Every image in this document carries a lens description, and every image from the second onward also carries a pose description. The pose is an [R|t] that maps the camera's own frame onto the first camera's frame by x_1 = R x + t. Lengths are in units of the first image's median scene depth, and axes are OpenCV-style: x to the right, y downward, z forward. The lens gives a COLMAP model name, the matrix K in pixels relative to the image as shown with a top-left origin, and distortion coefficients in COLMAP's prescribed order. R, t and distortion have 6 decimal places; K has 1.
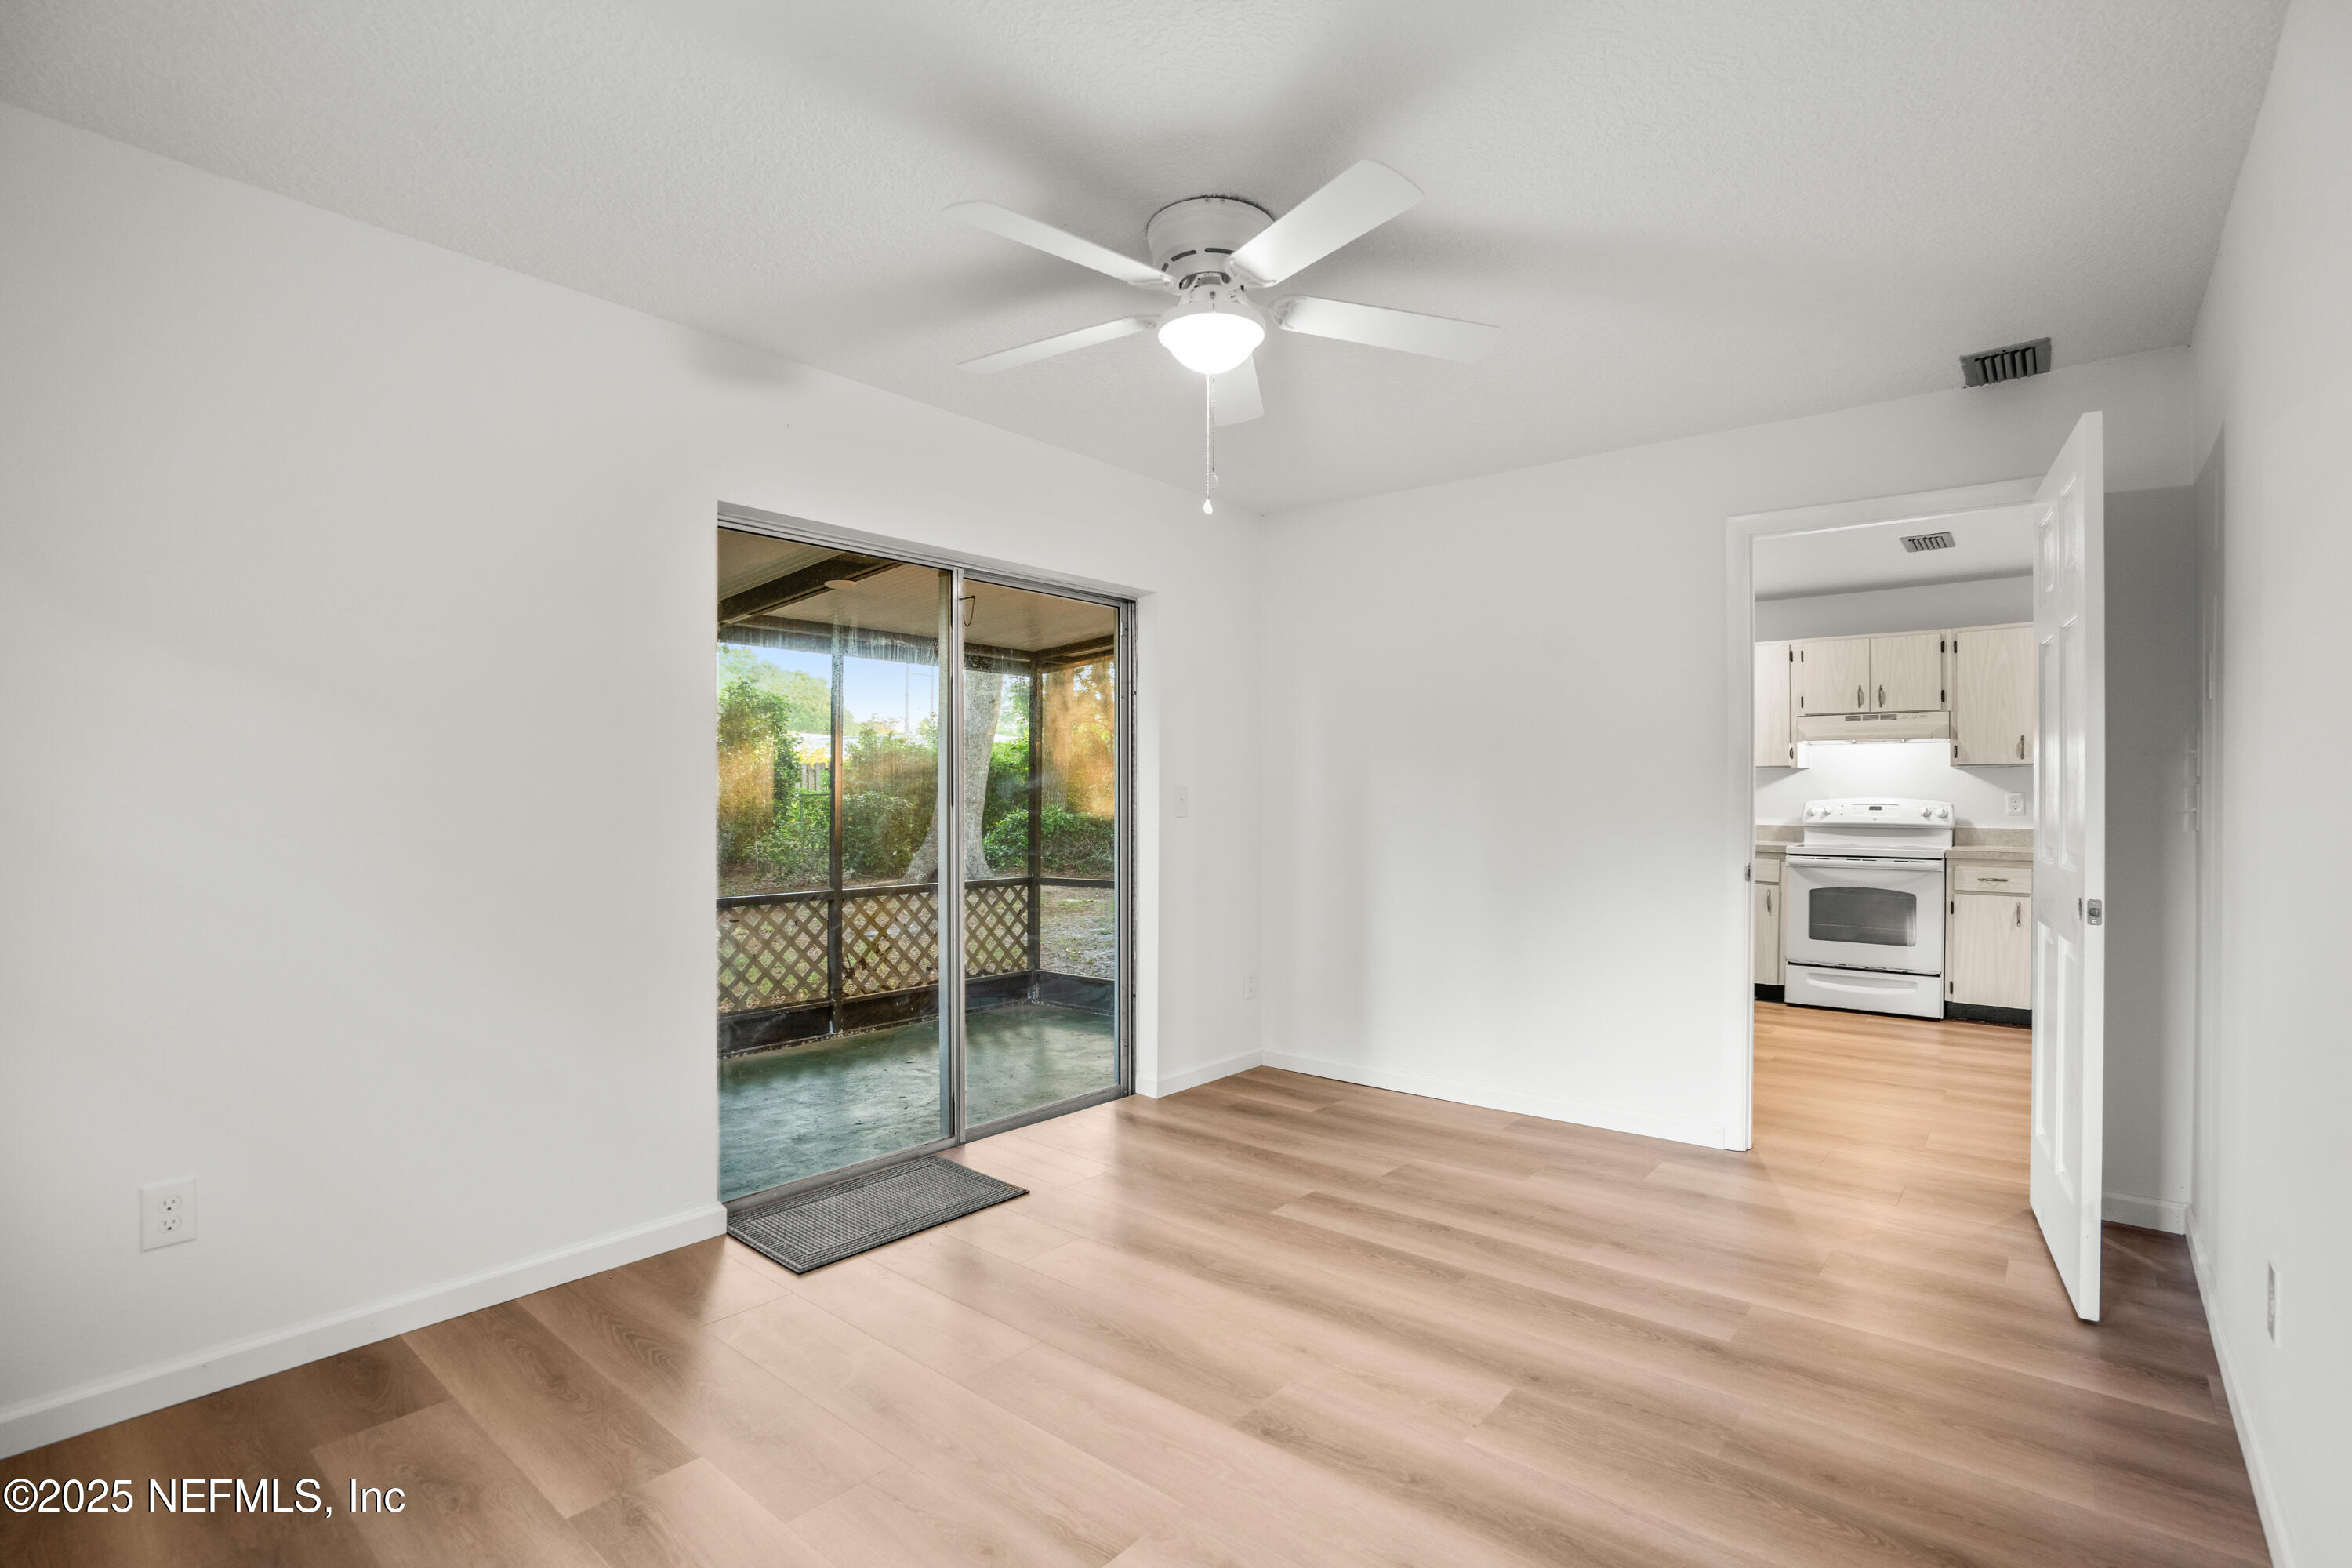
lens RADIAL K [[1065.5, 0, 1179.6], [0, 1065.5, 807.7], [0, 0, 1]] dist [-0.043060, 0.012945]
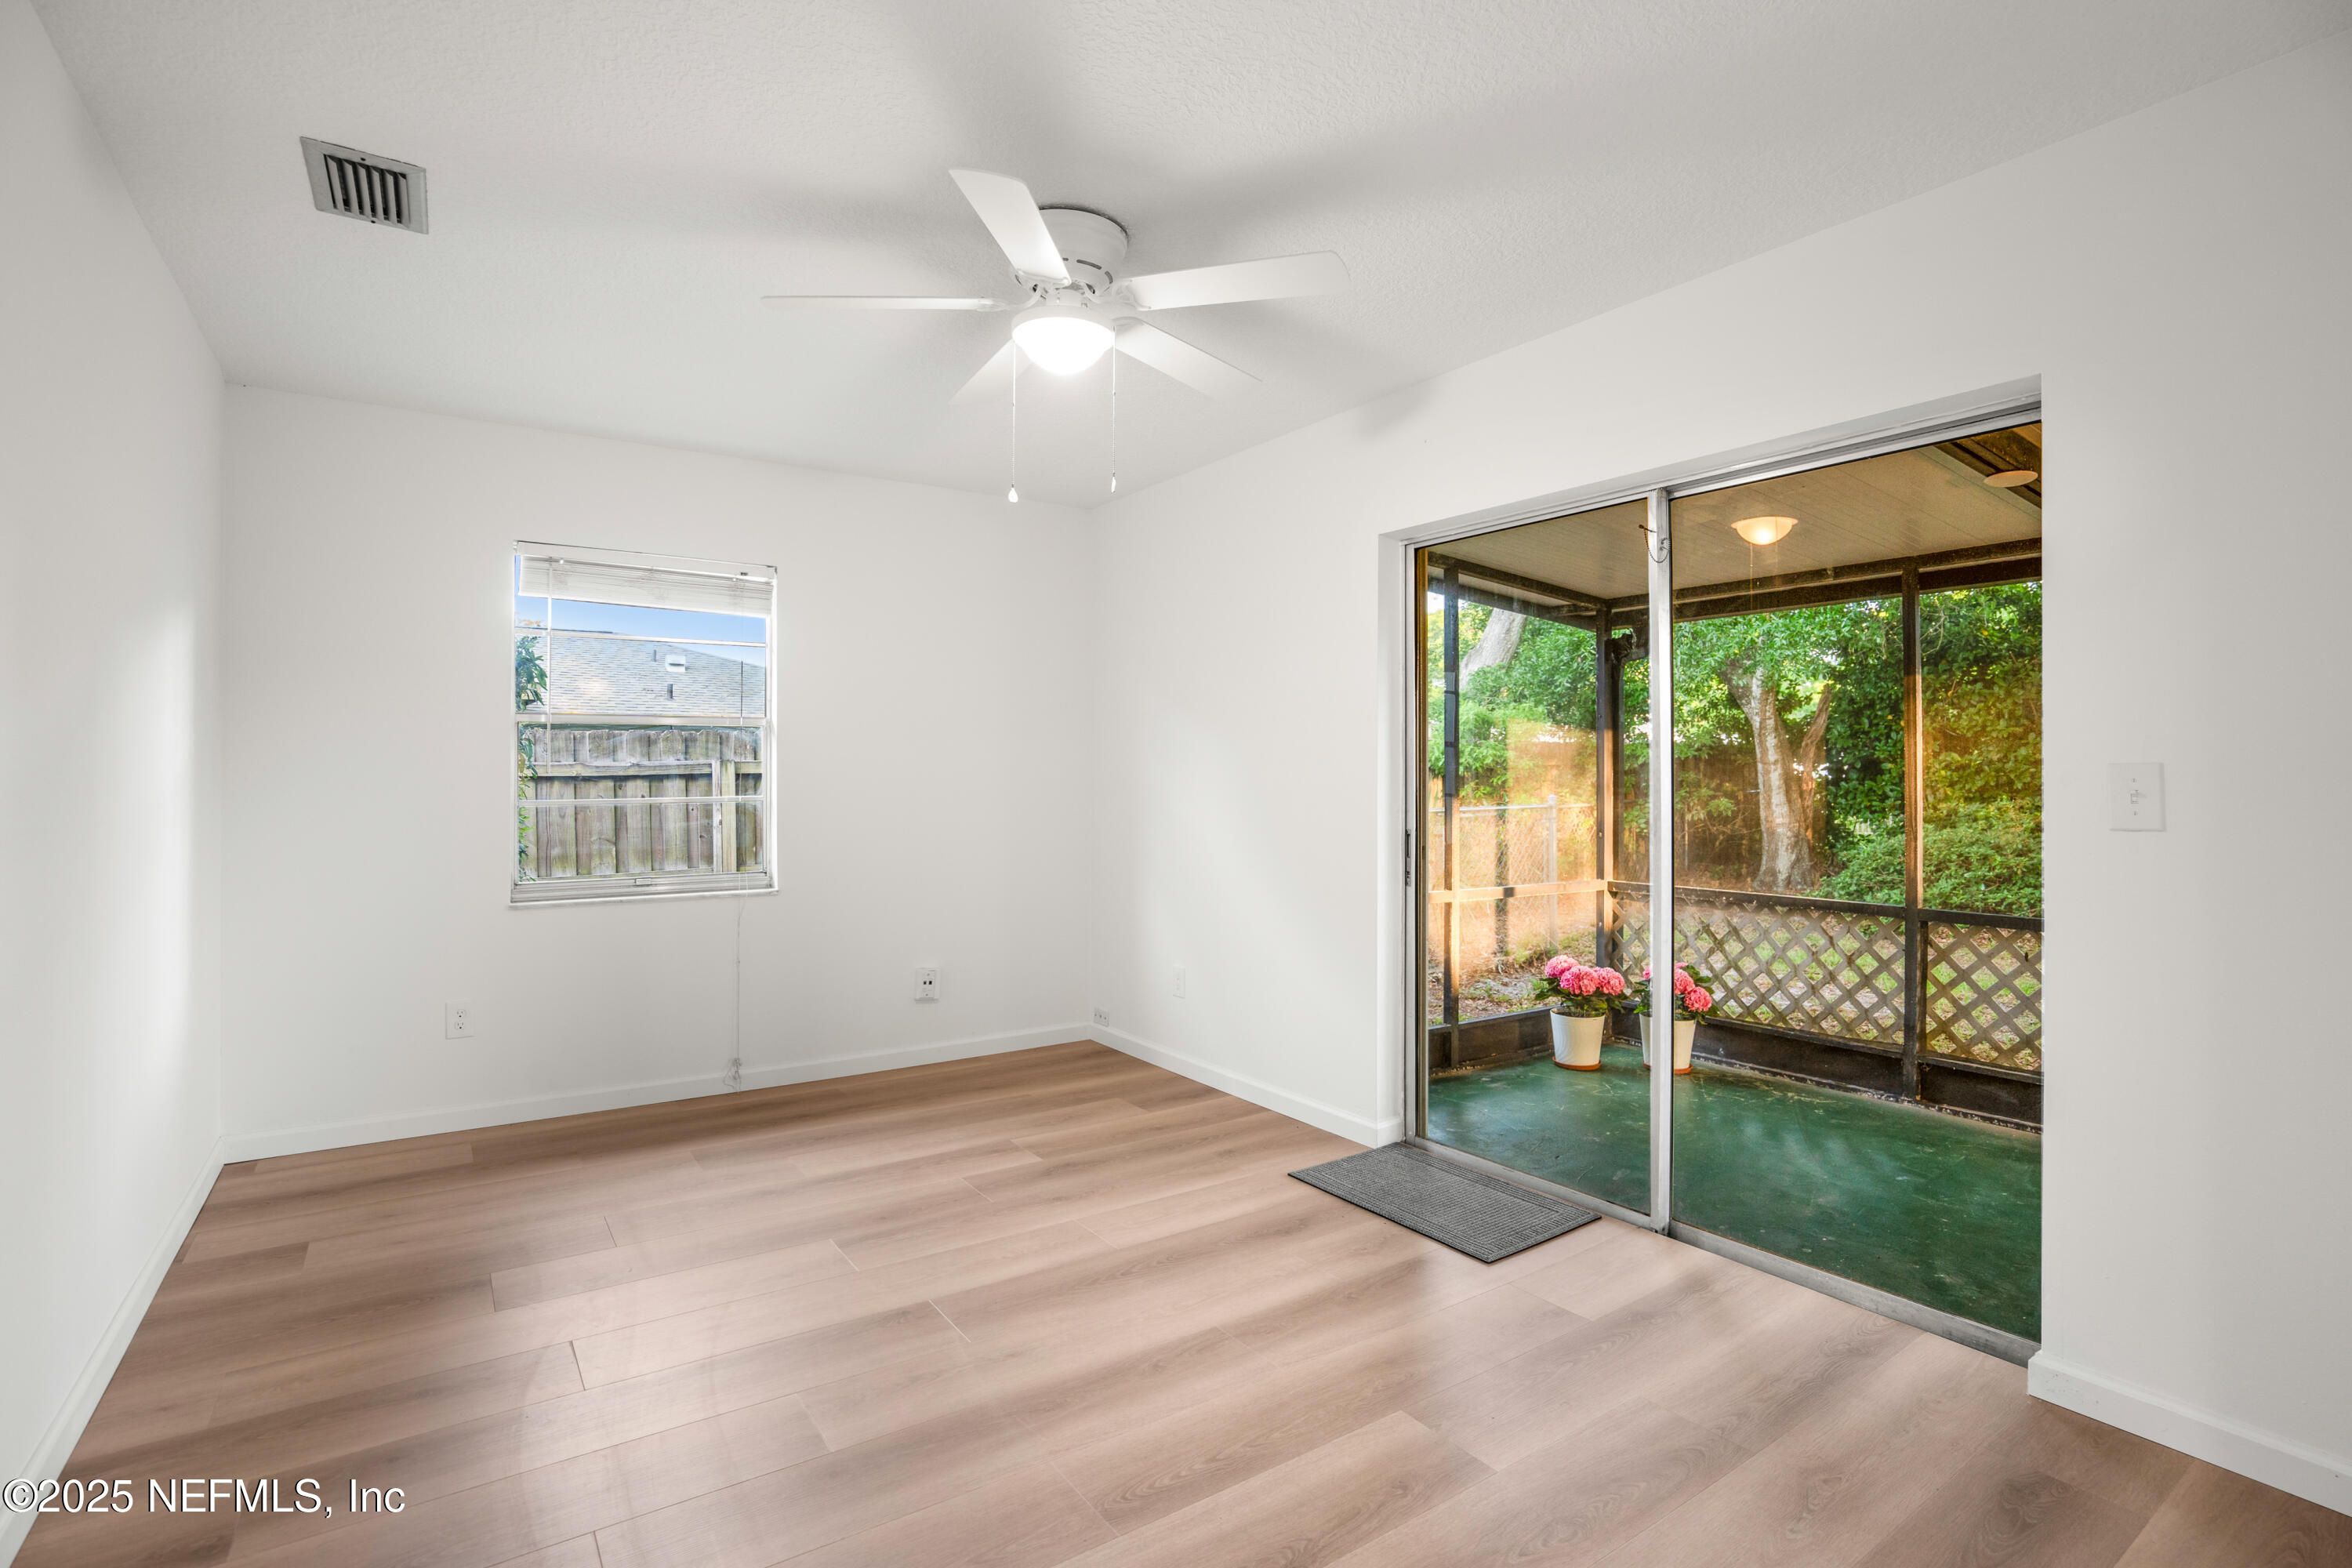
lens RADIAL K [[1108.9, 0, 1183.7], [0, 1108.9, 775.0], [0, 0, 1]] dist [-0.066061, 0.027299]
pose [[-0.256706, 0.006093, -0.966470, 0.633799], [0.005586, 0.999973, 0.004820, -0.023209], [0.966473, -0.004161, -0.256733, 0.838900]]
